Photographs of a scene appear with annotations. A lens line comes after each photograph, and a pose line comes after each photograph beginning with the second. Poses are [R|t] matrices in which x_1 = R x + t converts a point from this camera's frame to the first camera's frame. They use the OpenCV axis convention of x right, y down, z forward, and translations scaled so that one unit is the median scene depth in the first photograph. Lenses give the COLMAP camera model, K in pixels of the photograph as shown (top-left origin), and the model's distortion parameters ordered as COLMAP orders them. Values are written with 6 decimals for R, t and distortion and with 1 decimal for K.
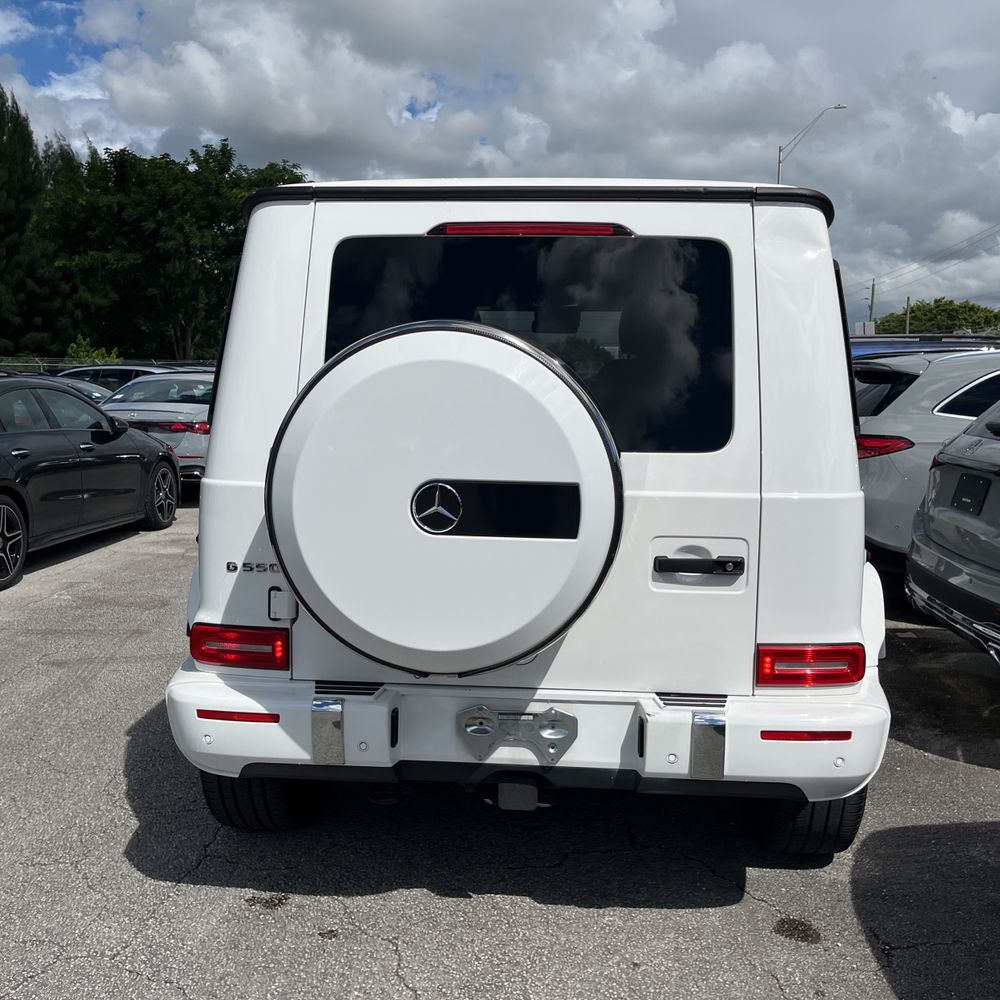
lens RADIAL K [[1020.5, 0, 500.0], [0, 1020.5, 500.0], [0, 0, 1]] dist [0.031866, -0.003039]
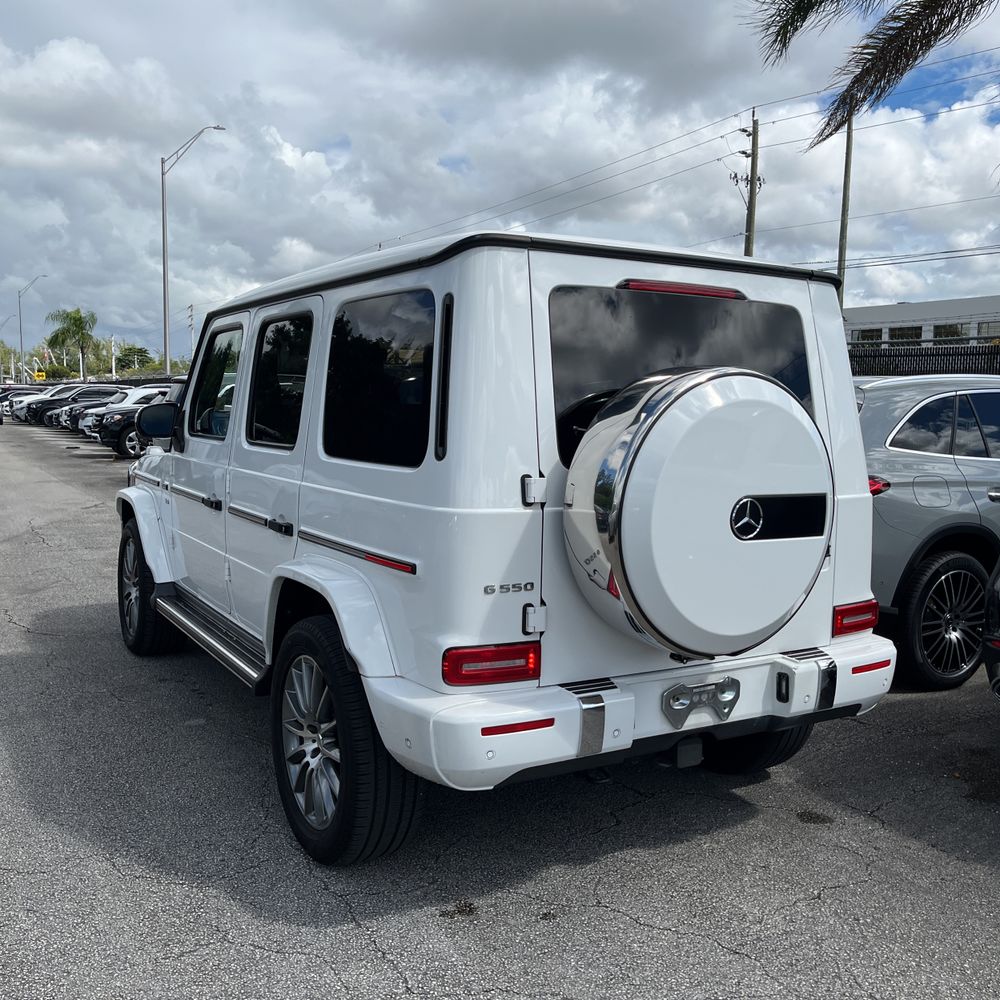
lens RADIAL K [[1020.7, 0, 503.1], [0, 1020.7, 507.8], [0, 0, 1]] dist [0.027803, -0.007917]
pose [[0.822020, -0.055102, 0.566786, -0.848034], [0.058203, 0.998225, 0.012633, -0.031931], [-0.566476, 0.022604, 0.823768, 0.119819]]
